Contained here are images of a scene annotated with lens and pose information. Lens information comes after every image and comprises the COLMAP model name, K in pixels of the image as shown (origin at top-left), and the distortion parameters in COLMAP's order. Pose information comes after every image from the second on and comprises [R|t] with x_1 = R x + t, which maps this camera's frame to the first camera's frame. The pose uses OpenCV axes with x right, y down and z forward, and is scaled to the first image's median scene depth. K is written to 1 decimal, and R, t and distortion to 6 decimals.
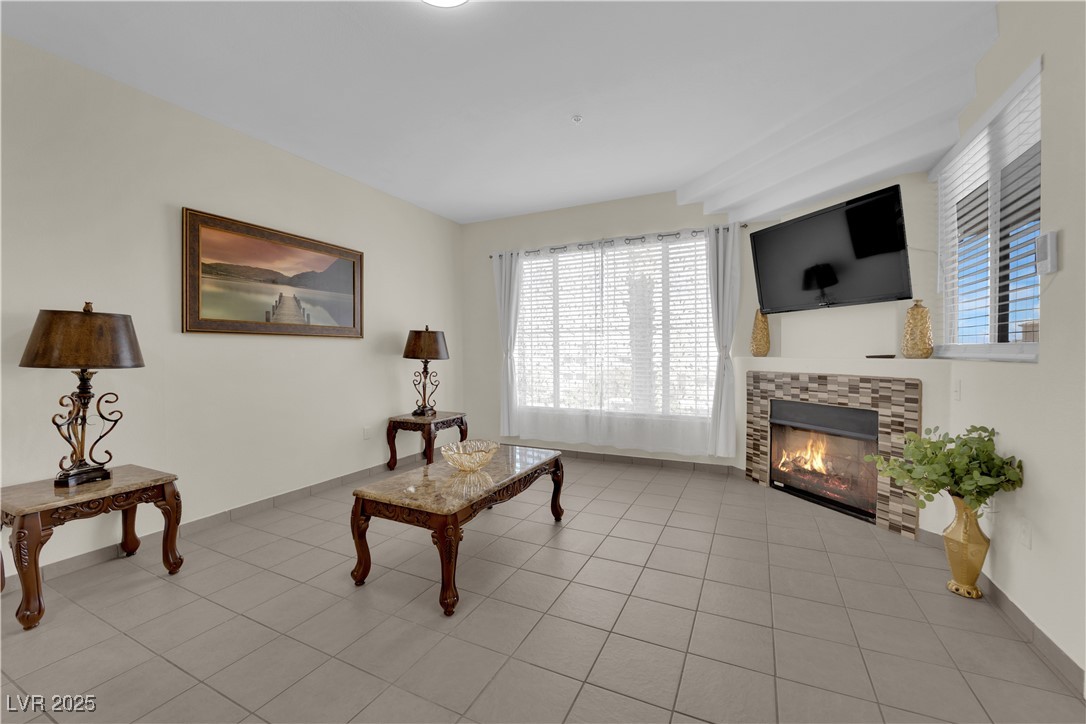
lens RADIAL K [[435.6, 0, 547.6], [0, 435.6, 357.1], [0, 0, 1]] dist [-0.013090, -0.002315]
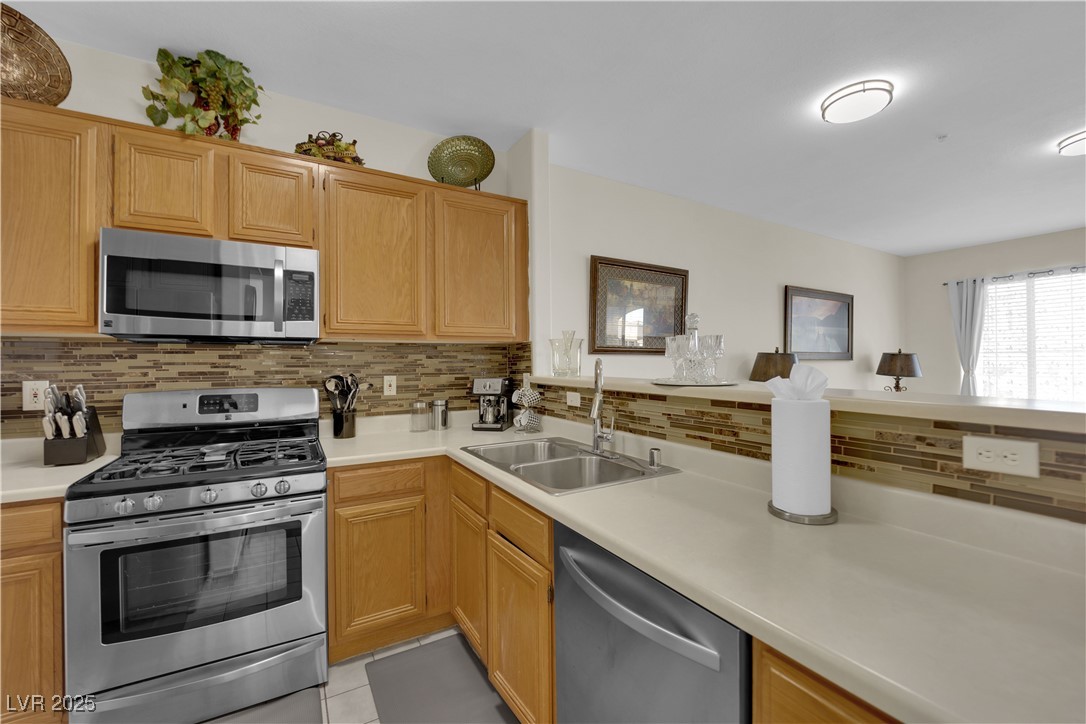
lens RADIAL K [[435.6, 0, 546.0], [0, 435.6, 359.9], [0, 0, 1]] dist [-0.013090, -0.002315]
pose [[0.833960, -0.002536, -0.551820, -0.434197], [-0.006941, 0.999862, -0.015086, -0.016635], [0.551782, 0.016412, 0.833827, -0.549968]]
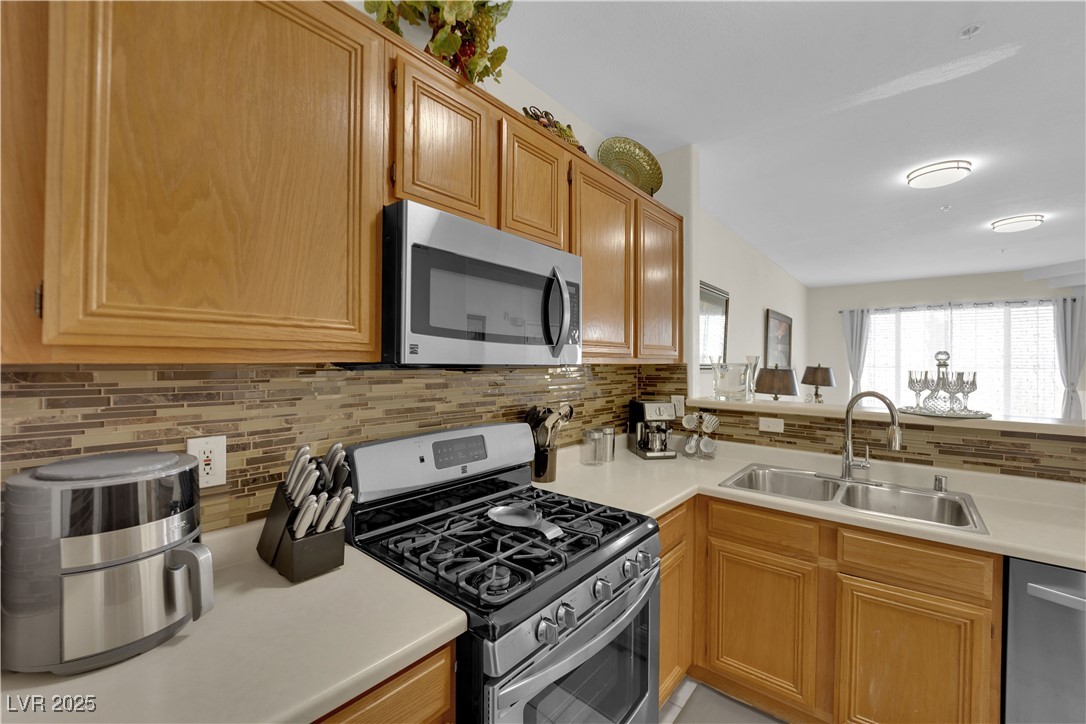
lens RADIAL K [[435.6, 0, 551.1], [0, 435.6, 359.5], [0, 0, 1]] dist [-0.013090, -0.002315]
pose [[0.970805, 0.012712, -0.239534, -0.811552], [-0.017663, 0.999672, -0.018536, -0.041377], [0.239220, 0.022225, 0.970711, -0.667067]]
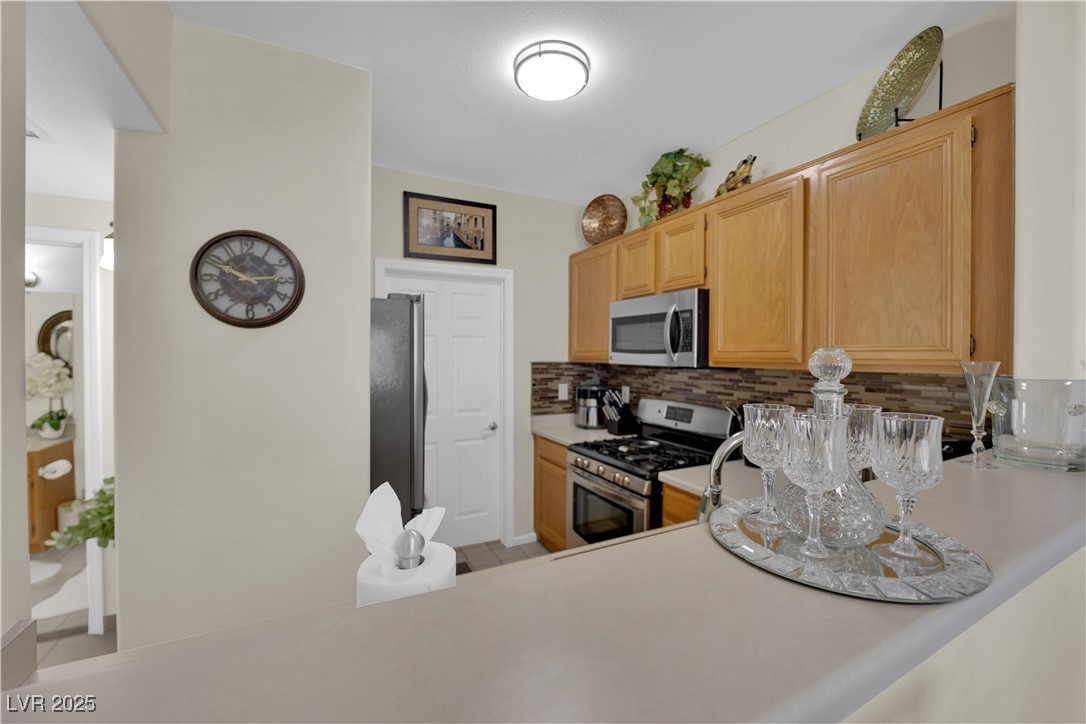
lens RADIAL K [[435.6, 0, 542.9], [0, 435.6, 359.4], [0, 0, 1]] dist [-0.013090, -0.002315]
pose [[-0.604556, 0.012200, -0.796469, -0.372405], [-0.014448, 0.999550, 0.026278, -0.063839], [0.796431, 0.027394, -0.604108, -0.145881]]
